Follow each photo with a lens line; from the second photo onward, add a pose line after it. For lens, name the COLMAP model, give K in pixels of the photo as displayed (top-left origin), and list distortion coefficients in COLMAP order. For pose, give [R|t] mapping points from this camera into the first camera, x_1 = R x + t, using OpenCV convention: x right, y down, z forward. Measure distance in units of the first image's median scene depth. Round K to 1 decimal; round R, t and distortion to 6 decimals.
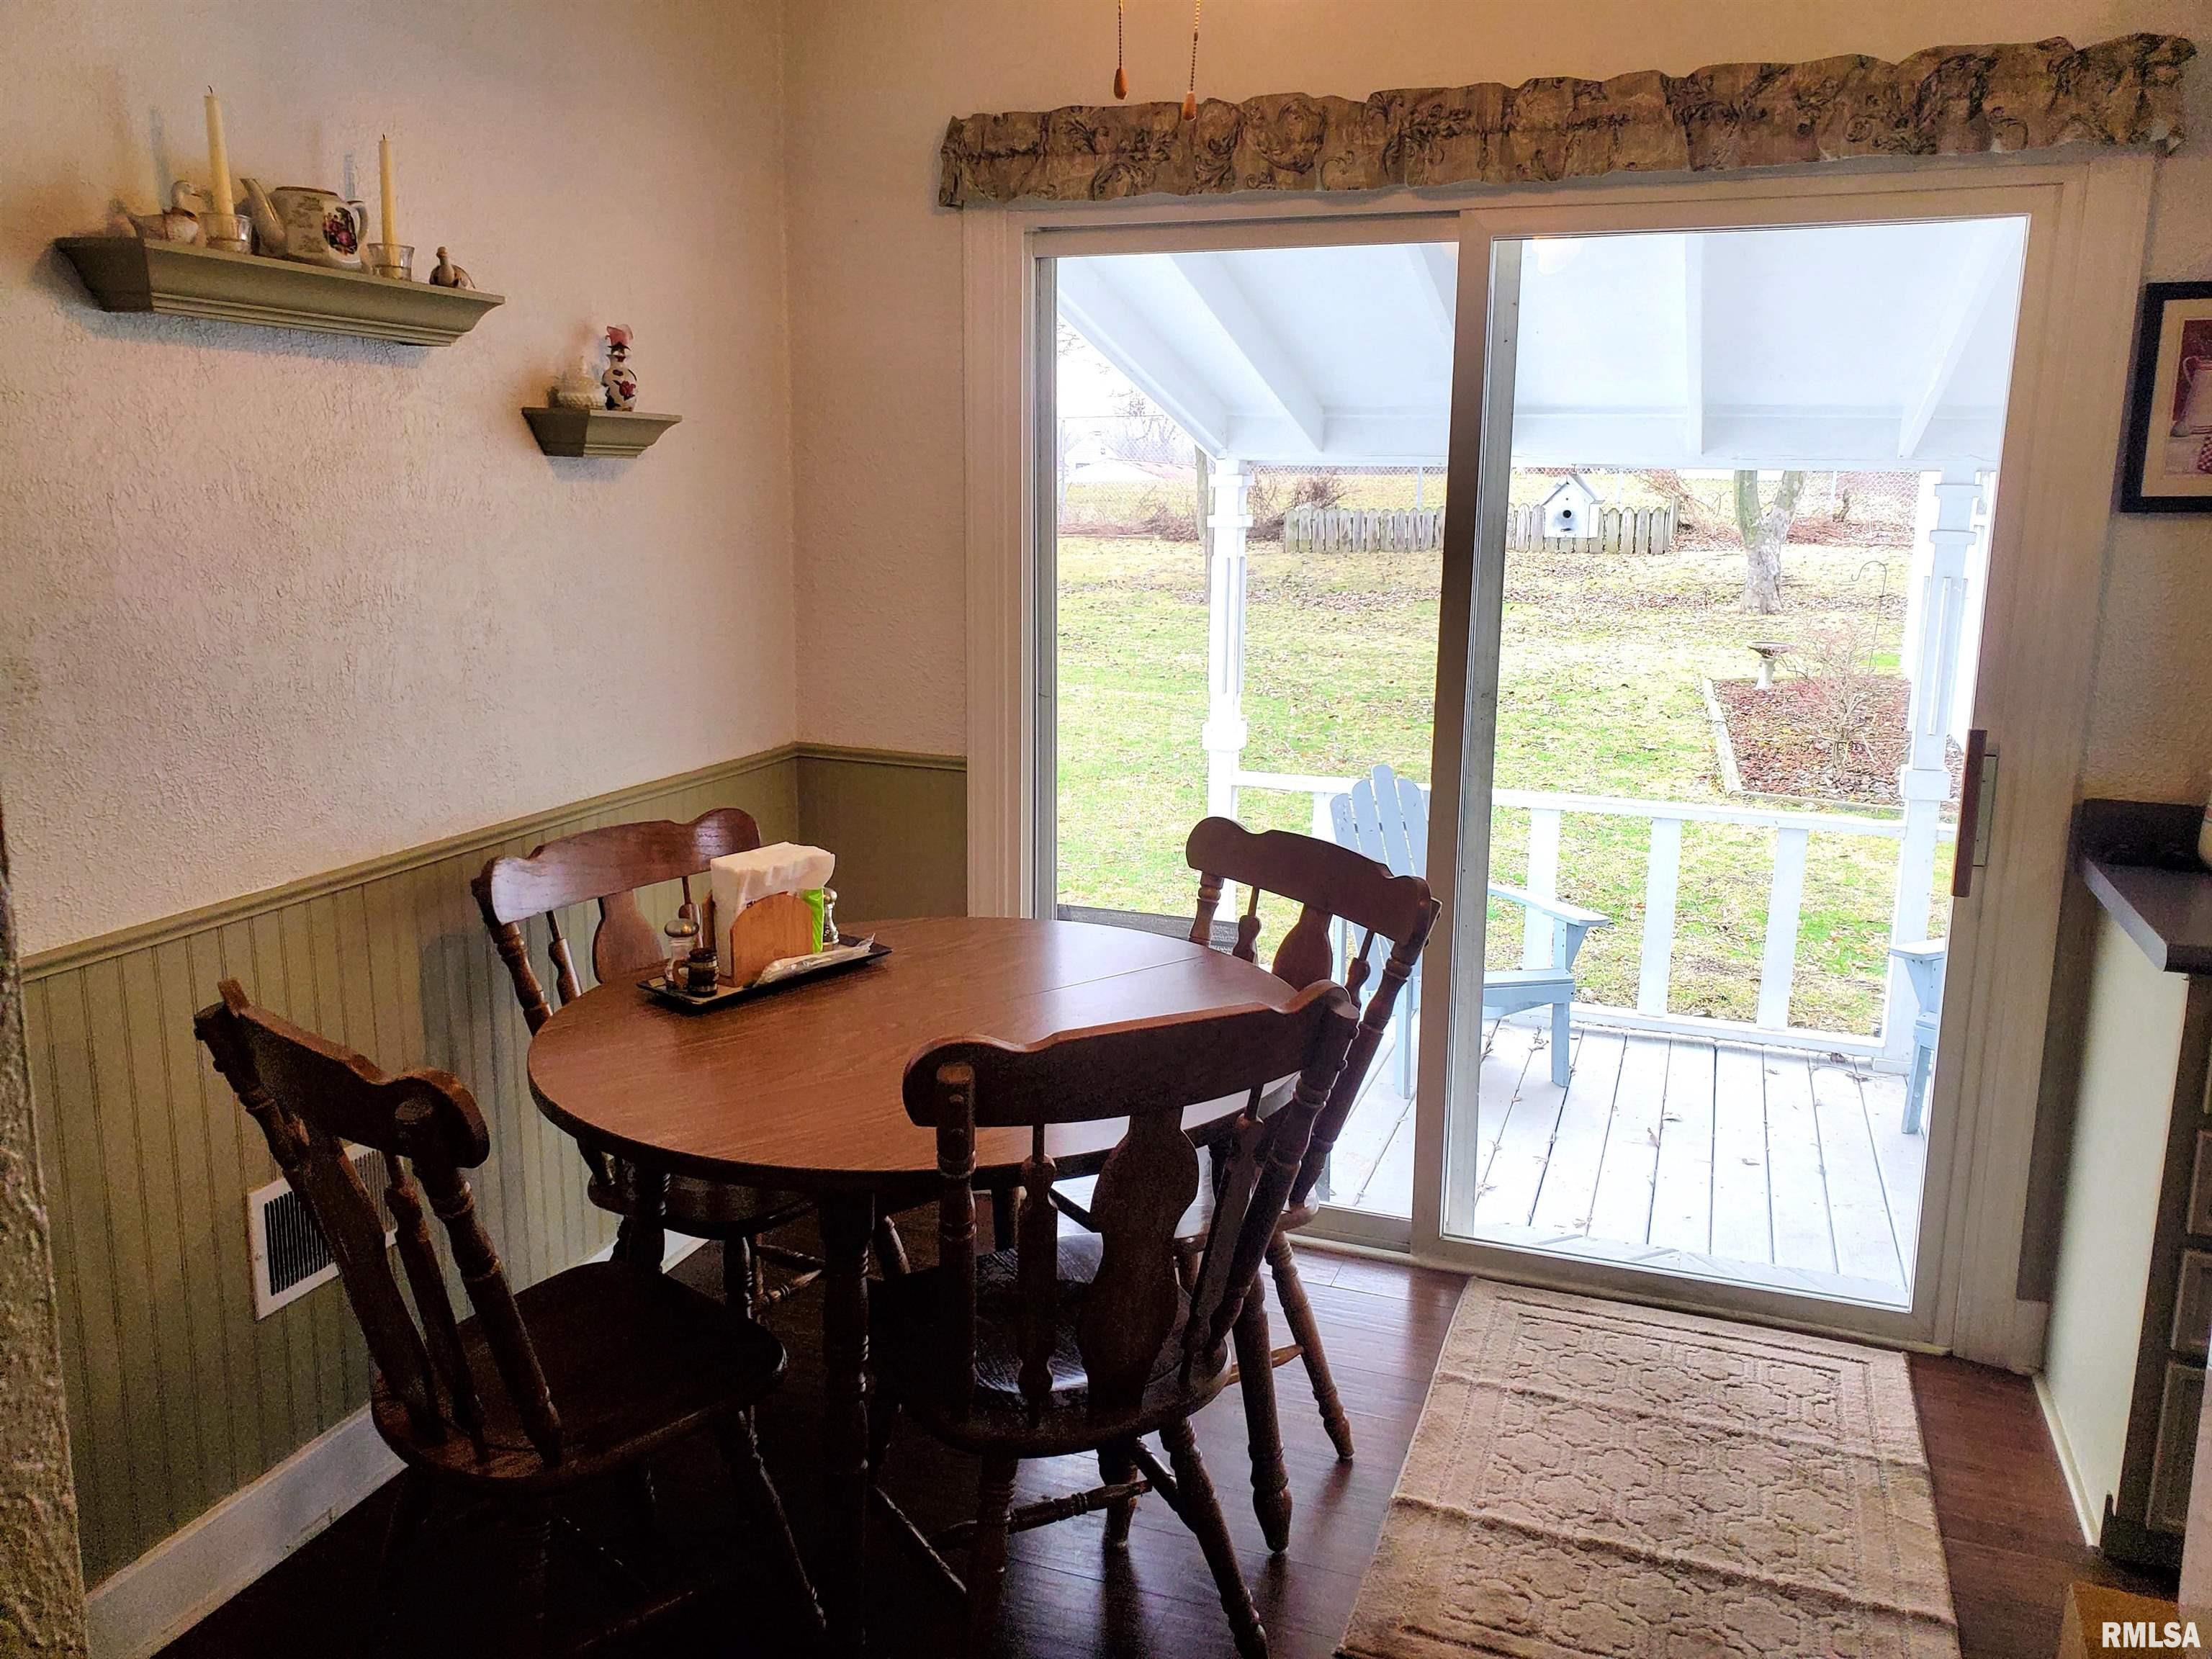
lens RADIAL K [[1672.1, 0, 1106.0], [0, 1672.1, 829.5], [0, 0, 1]] dist [-0.000387, 0.003104]
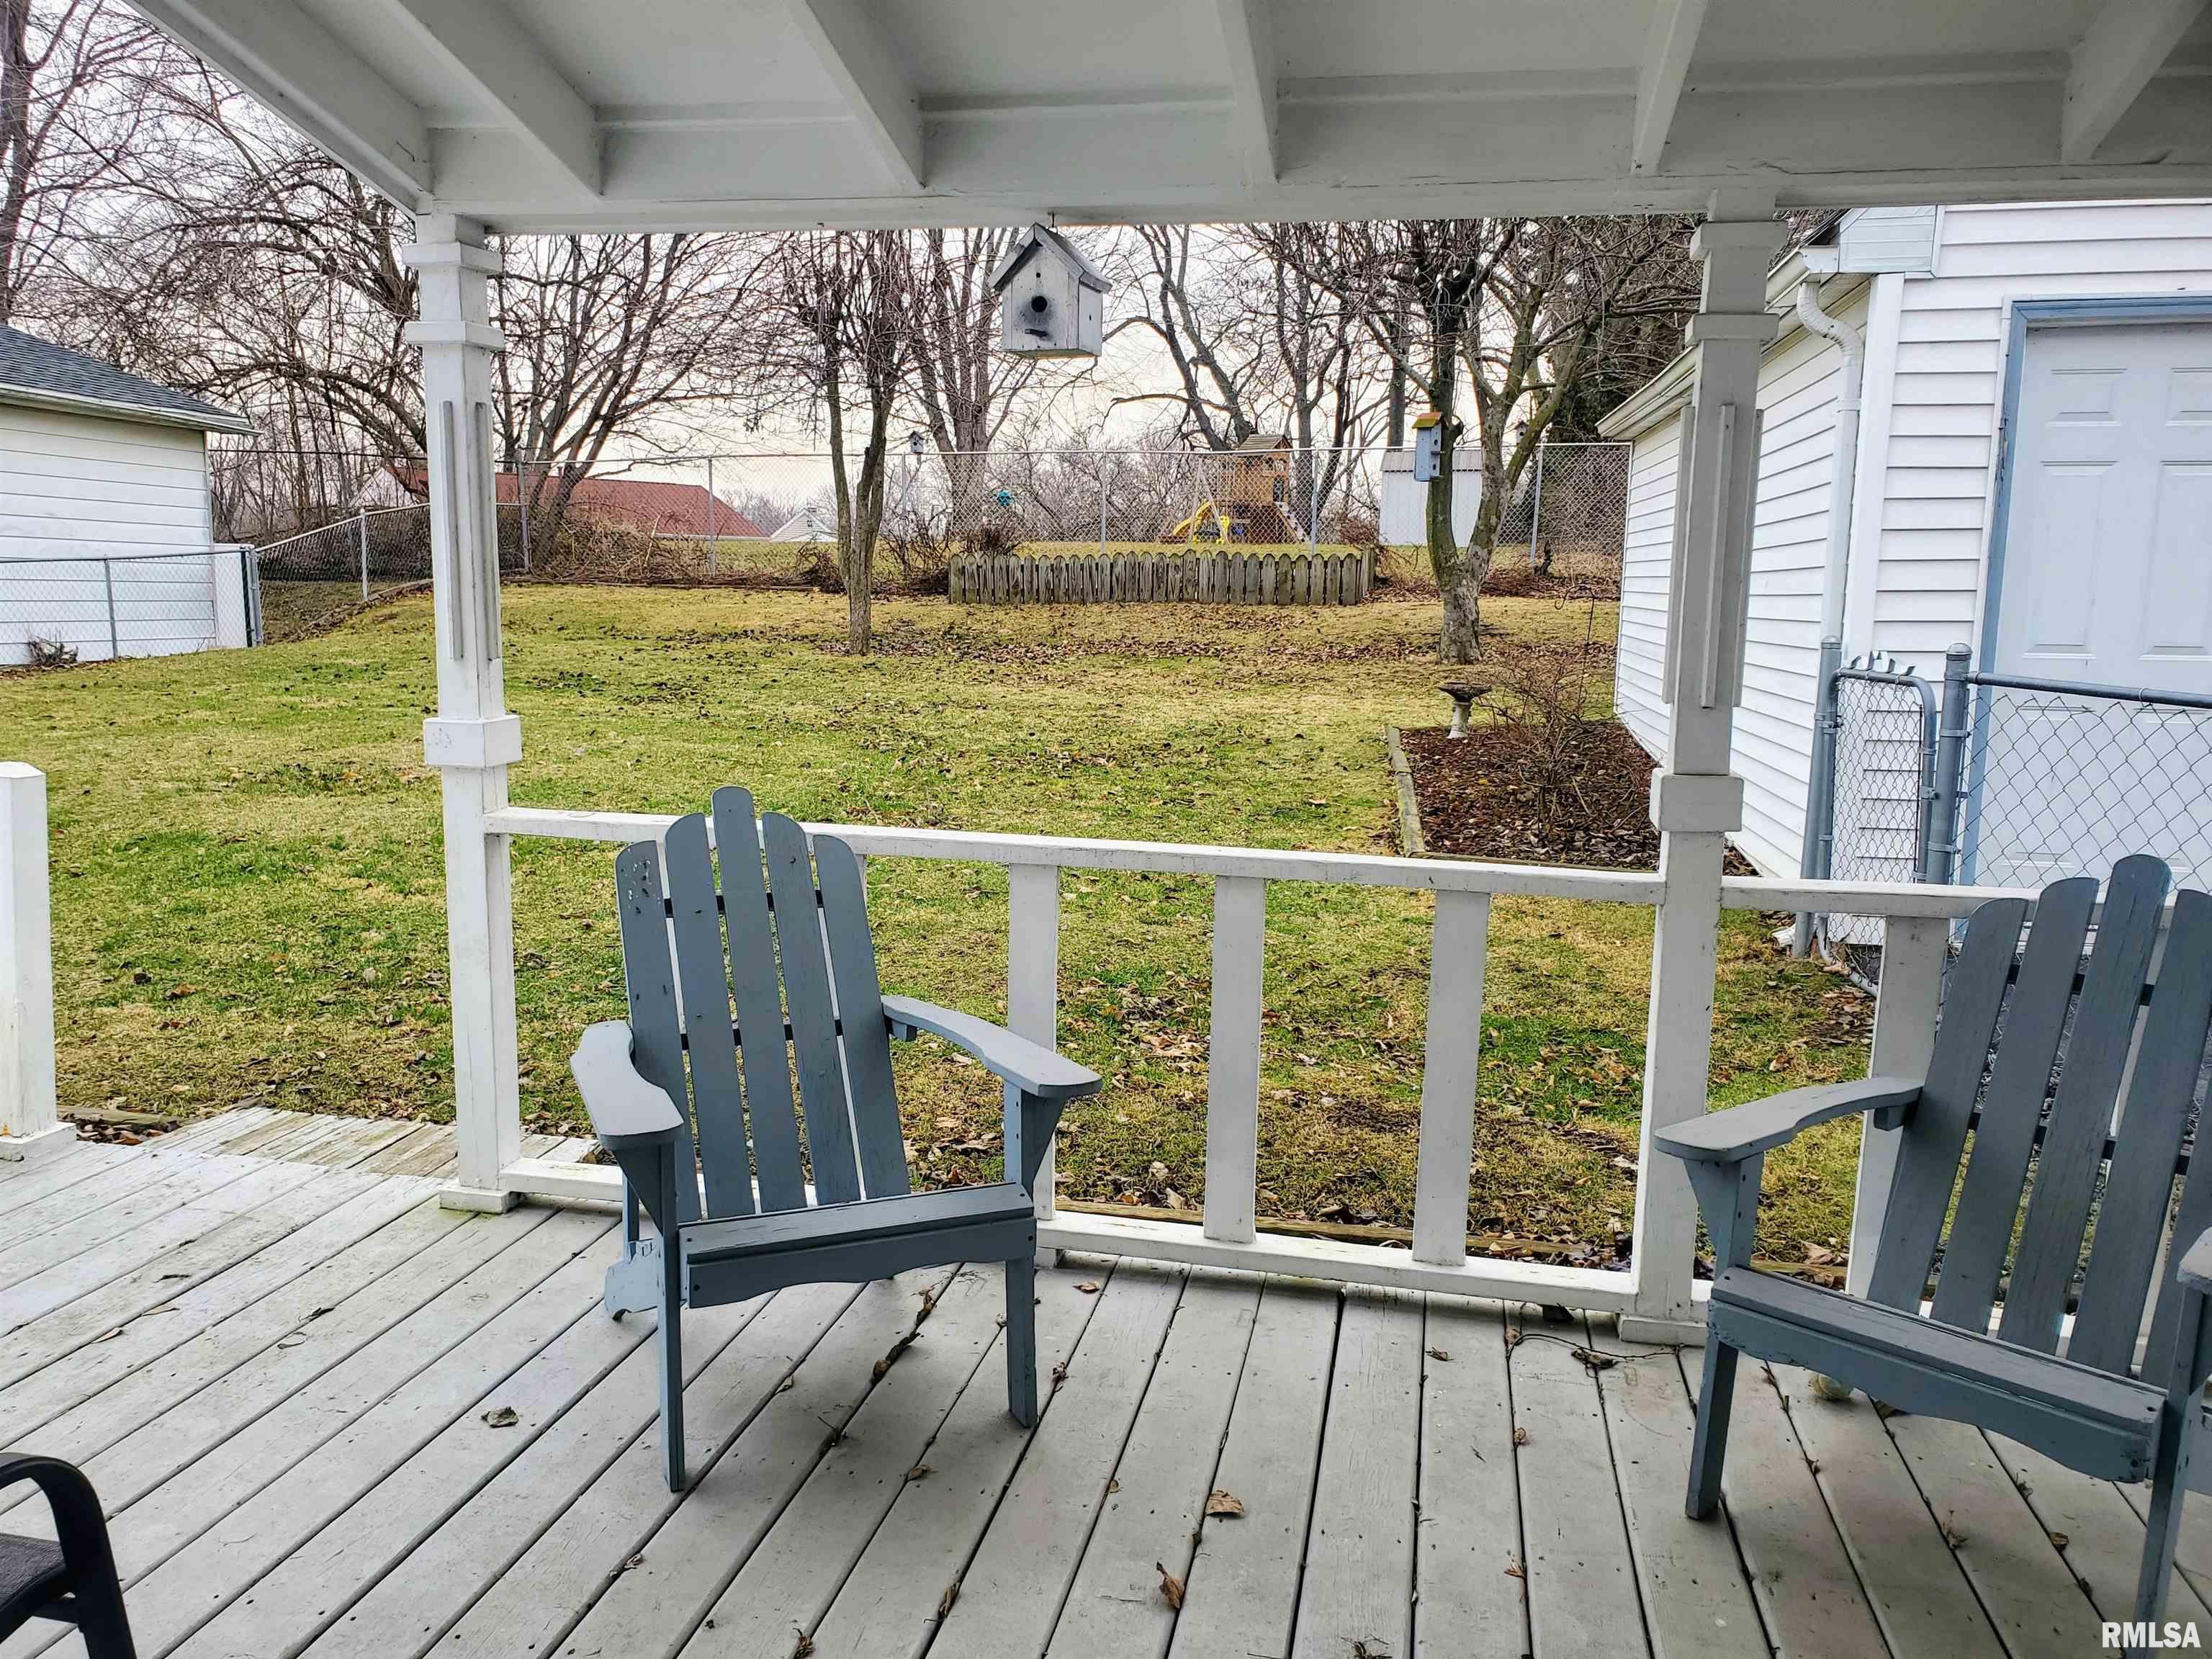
lens RADIAL K [[1692.6, 0, 1071.1], [0, 1692.6, 840.2], [0, 0, 1]] dist [0.229722, -0.588161]
pose [[0.989854, -0.009700, 0.141758, 0.062426], [0.015795, 0.998996, -0.041934, 0.001066], [-0.141209, 0.043747, 0.989013, 0.141482]]
